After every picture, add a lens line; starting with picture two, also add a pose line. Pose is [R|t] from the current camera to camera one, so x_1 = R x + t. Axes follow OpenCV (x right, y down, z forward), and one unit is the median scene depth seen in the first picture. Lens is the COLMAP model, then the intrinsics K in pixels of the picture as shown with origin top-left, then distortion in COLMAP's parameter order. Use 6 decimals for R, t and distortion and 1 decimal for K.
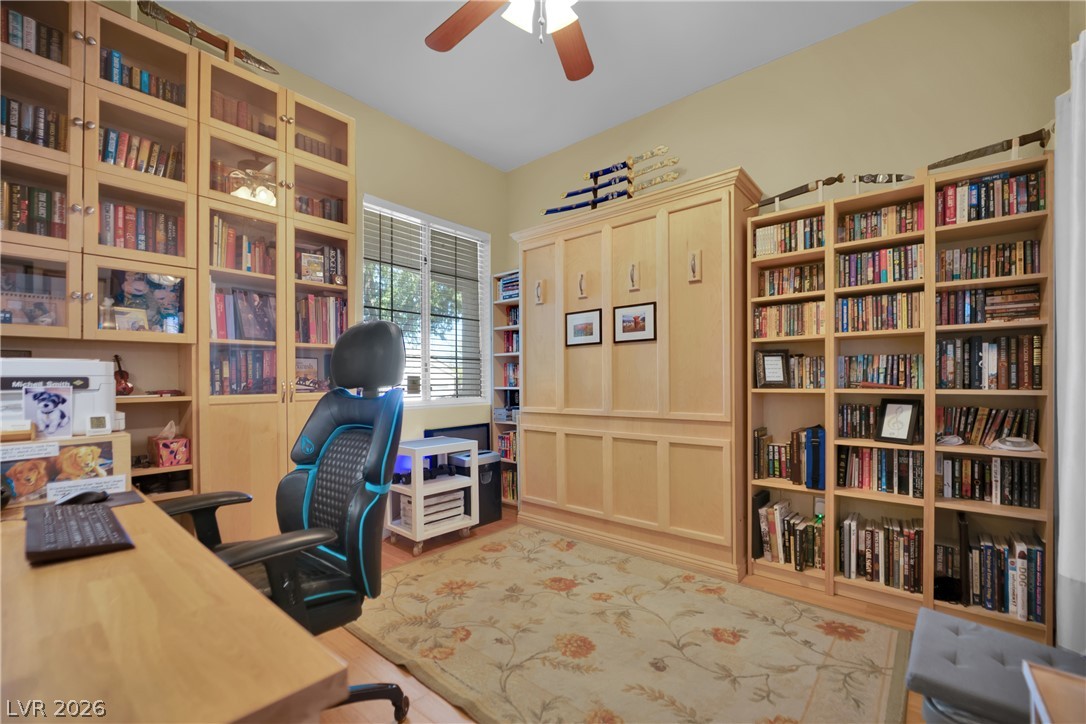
lens RADIAL K [[462.9, 0, 529.5], [0, 462.9, 380.9], [0, 0, 1]] dist [0.002643, 0.000188]
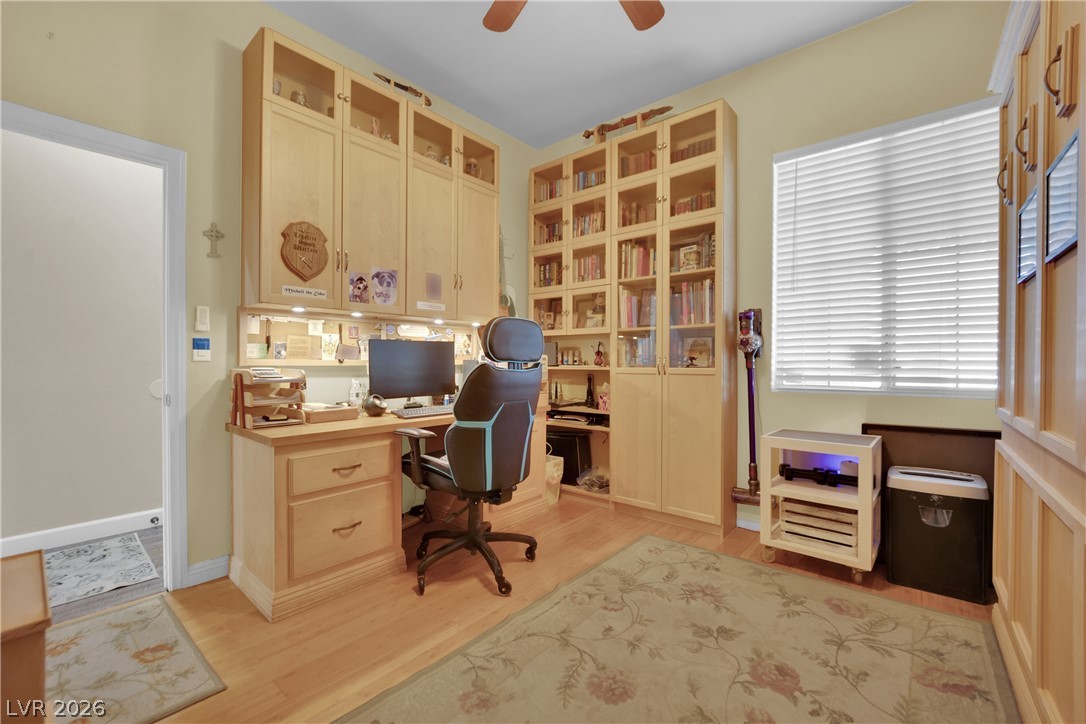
lens RADIAL K [[441.7, 0, 541.6], [0, 441.7, 359.7], [0, 0, 1]] dist [-0.015788, -0.000331]
pose [[0.029570, 0.005166, -0.999549, 0.644533], [-0.006431, 0.999967, 0.004978, 0.002031], [0.999542, 0.006281, 0.029602, 0.645939]]
